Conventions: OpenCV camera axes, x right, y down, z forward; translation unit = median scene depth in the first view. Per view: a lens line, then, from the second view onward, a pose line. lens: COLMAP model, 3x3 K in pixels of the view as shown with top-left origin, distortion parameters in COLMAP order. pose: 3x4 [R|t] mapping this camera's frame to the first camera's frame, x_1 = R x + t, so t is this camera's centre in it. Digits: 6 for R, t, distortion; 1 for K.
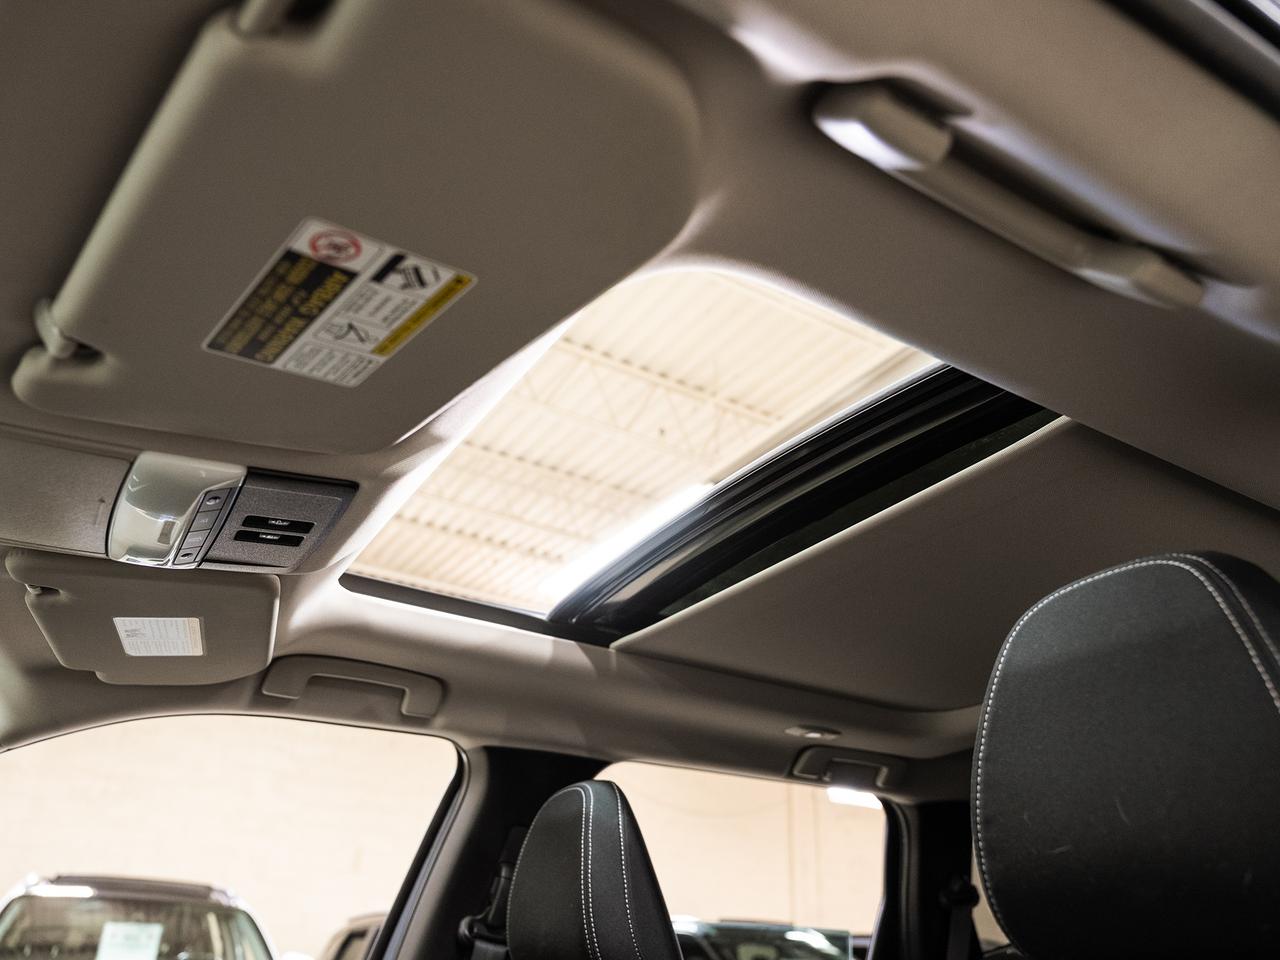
lens RADIAL K [[973.0, 0, 671.8], [0, 973.0, 482.4], [0, 0, 1]] dist [-0.019578, 0.008545]
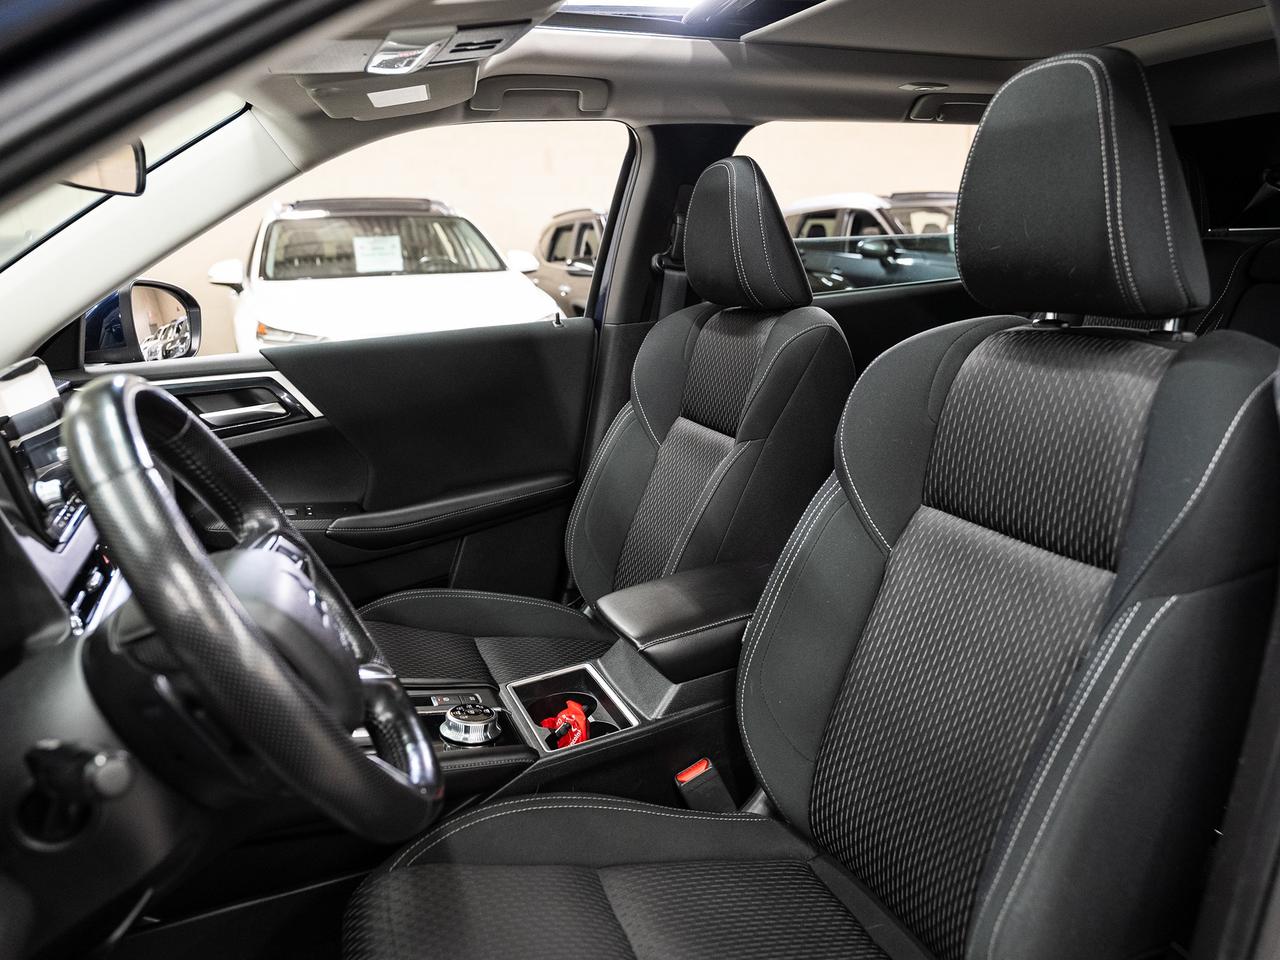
lens RADIAL K [[1004.5, 0, 640.0], [0, 1004.5, 480.0], [0, 0, 1]] dist [-0.036381, -0.007062]
pose [[0.974621, -0.026027, -0.222343, 0.069218], [0.164049, 0.758848, 0.630268, -0.196416], [0.152321, -0.650748, 0.743859, -0.248611]]
